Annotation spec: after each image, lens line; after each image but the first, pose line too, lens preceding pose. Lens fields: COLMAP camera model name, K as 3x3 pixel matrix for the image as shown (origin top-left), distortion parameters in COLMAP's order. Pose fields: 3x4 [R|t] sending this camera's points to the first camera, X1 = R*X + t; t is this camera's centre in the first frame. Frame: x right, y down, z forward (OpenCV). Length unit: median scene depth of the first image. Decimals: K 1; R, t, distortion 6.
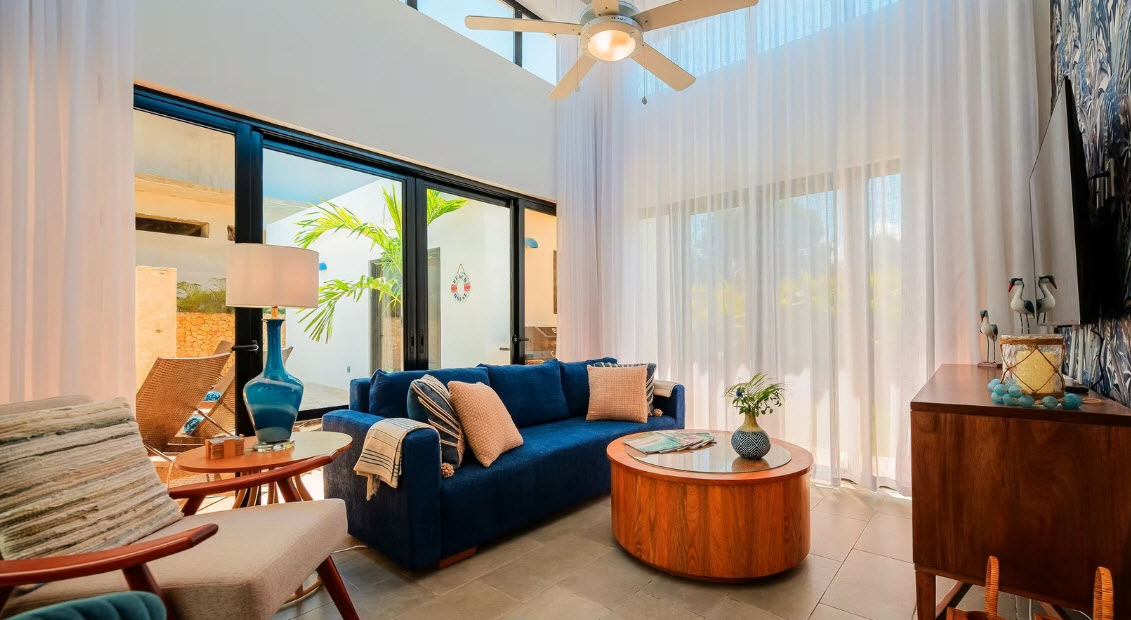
lens RADIAL K [[471.8, 0, 569.8], [0, 471.8, 331.4], [0, 0, 1]] dist [-0.000166, -0.000076]
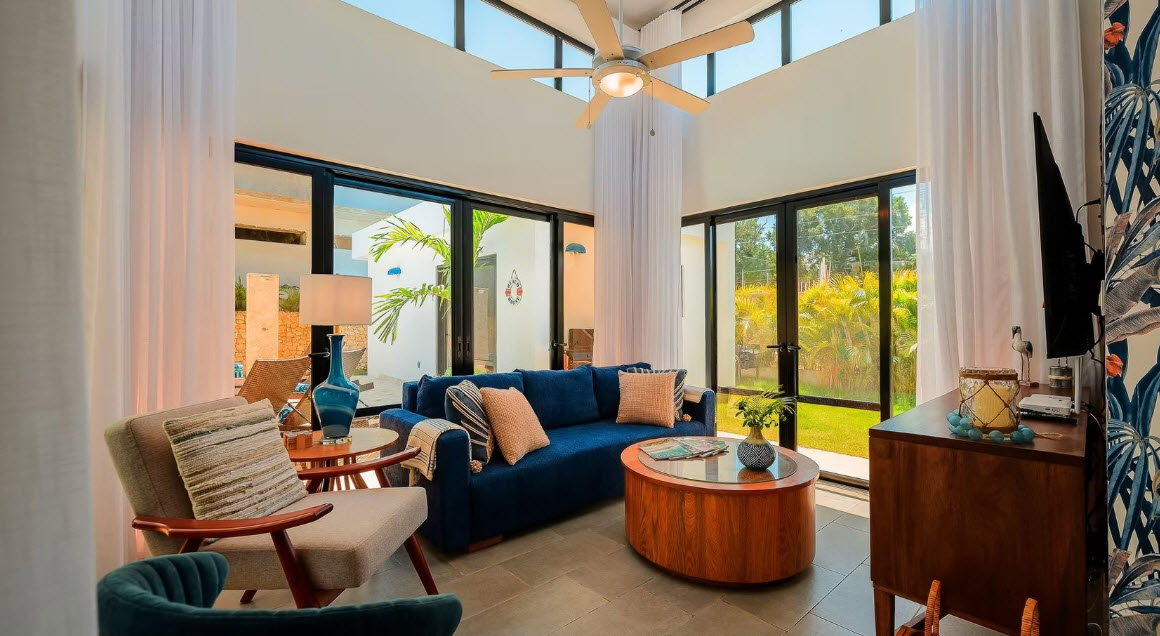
lens RADIAL K [[480.8, 0, 580.0], [0, 480.8, 318.0], [0, 0, 1]] dist [0.000611, 0.000033]
pose [[0.988542, 0.002039, -0.150929, 0.159178], [-0.002188, 0.999997, -0.000822, -0.063417], [0.150927, 0.001143, 0.988544, -0.109526]]
